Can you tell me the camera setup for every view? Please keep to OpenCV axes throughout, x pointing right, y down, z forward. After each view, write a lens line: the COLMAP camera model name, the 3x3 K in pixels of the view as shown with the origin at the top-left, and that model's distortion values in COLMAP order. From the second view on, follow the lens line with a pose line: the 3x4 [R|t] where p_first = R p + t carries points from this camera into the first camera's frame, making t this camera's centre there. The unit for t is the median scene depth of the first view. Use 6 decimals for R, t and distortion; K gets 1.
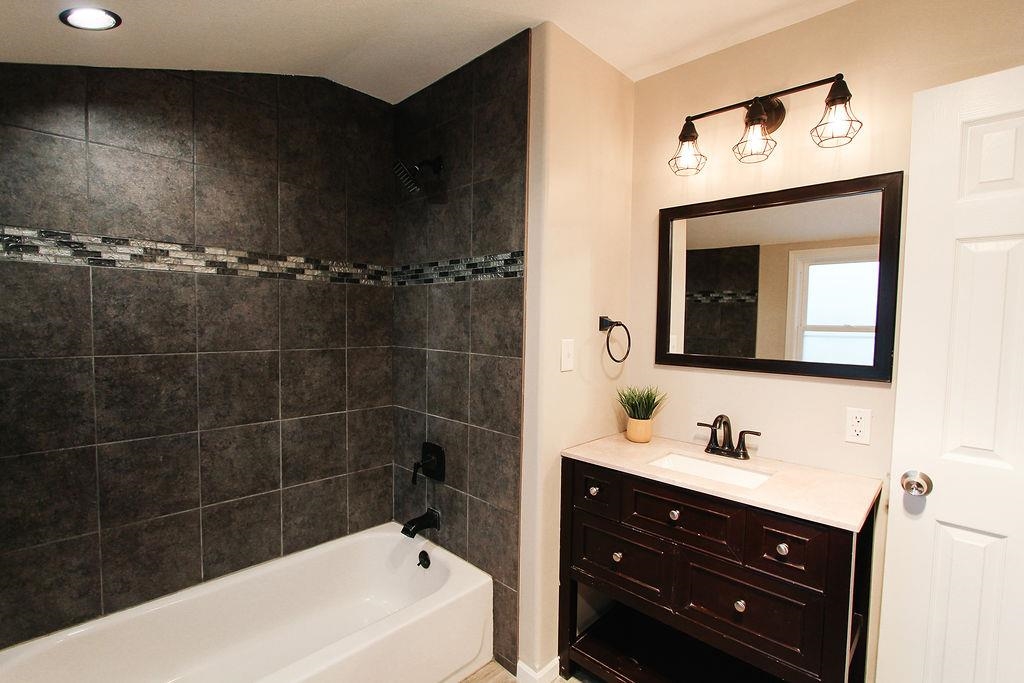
lens RADIAL K [[473.6, 0, 509.6], [0, 473.6, 347.2], [0, 0, 1]] dist [-0.014298, 0.001856]
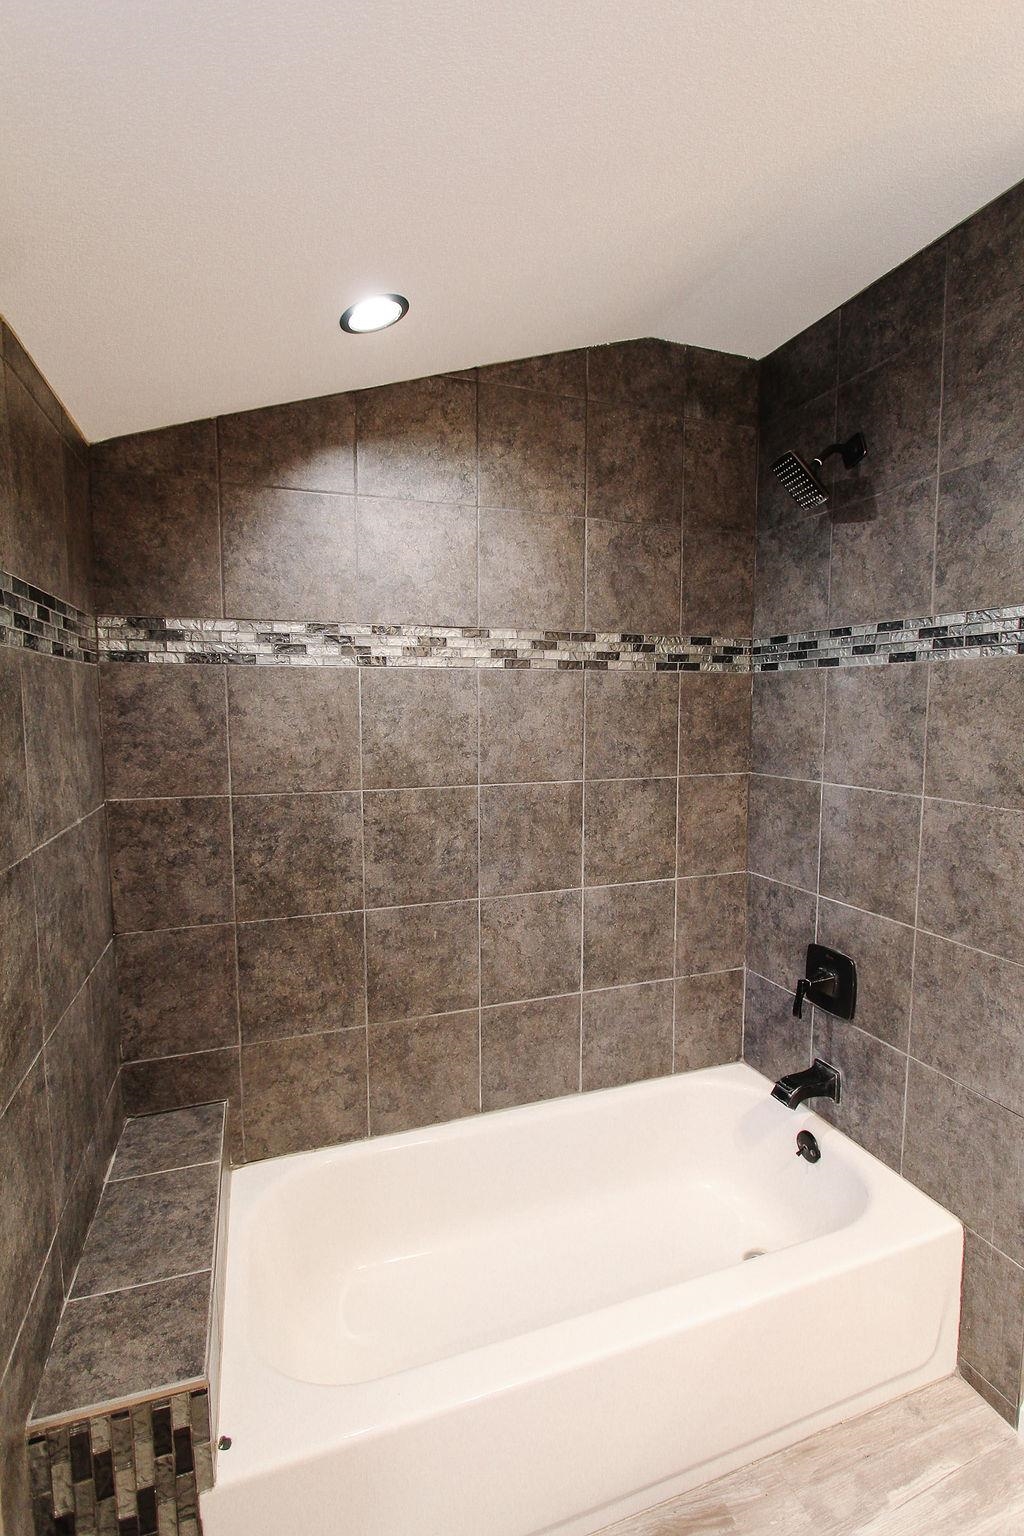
lens RADIAL K [[710.4, 0, 506.8], [0, 710.4, 766.5], [0, 0, 1]] dist [-0.014298, 0.001856]
pose [[0.900019, 0.020187, -0.435383, -0.167387], [-0.007348, 0.999488, 0.031153, -0.045104], [0.435788, -0.024839, 0.899706, 0.083392]]
